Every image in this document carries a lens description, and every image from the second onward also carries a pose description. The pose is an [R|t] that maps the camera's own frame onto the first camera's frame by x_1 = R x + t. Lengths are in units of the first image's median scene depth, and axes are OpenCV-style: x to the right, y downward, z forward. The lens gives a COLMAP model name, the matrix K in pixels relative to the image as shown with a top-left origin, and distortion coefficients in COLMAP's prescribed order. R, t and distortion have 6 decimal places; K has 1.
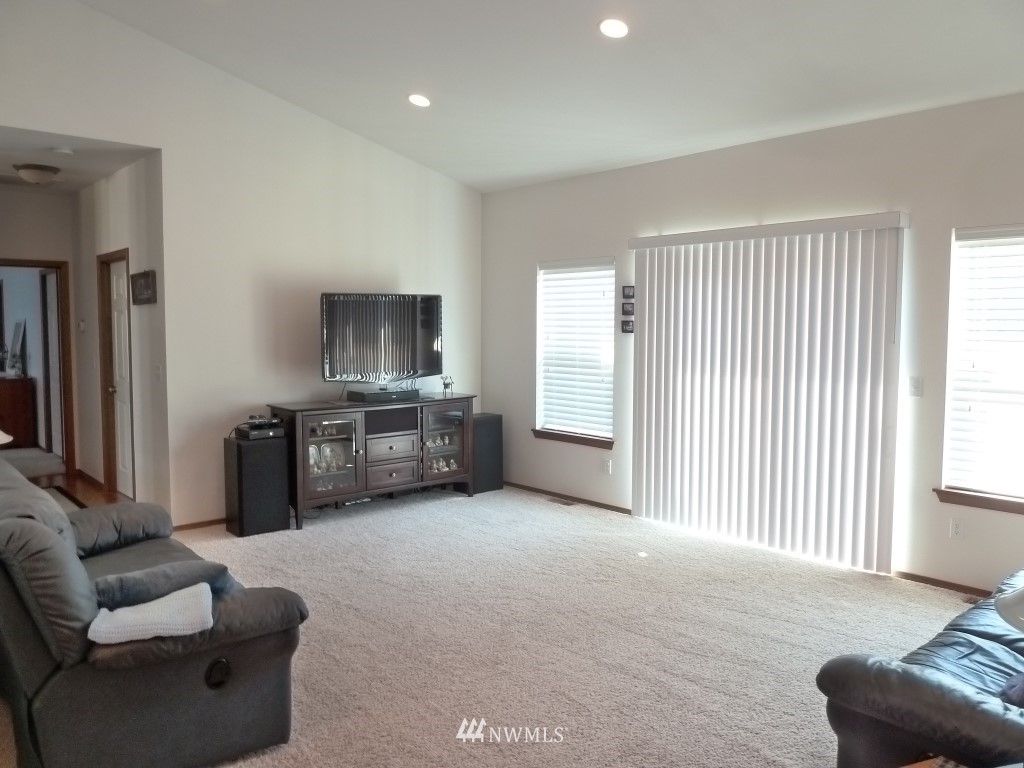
lens RADIAL K [[766.8, 0, 511.5], [0, 766.8, 386.0], [0, 0, 1]] dist [-0.027896, -0.003570]
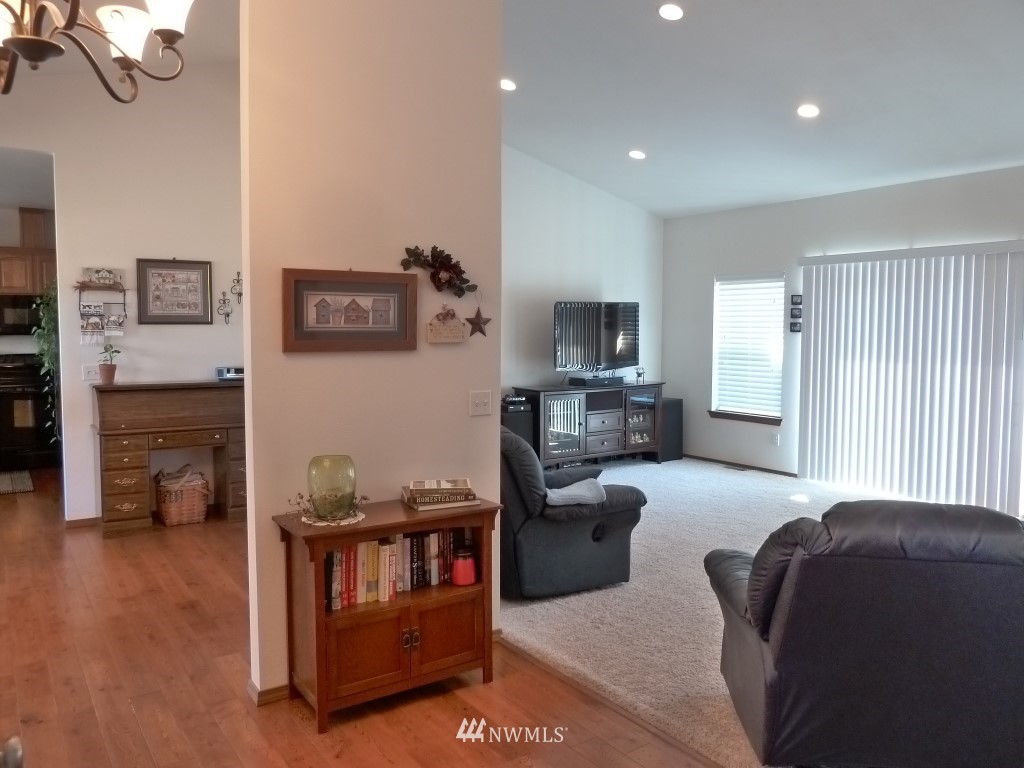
lens RADIAL K [[766.8, 0, 511.8], [0, 766.8, 384.0], [0, 0, 1]] dist [-0.027896, -0.003570]
pose [[0.992162, 0.006148, -0.124810, -0.151035], [-0.006663, 0.999971, -0.003710, 0.022896], [0.124784, 0.004512, 0.992174, -0.295960]]
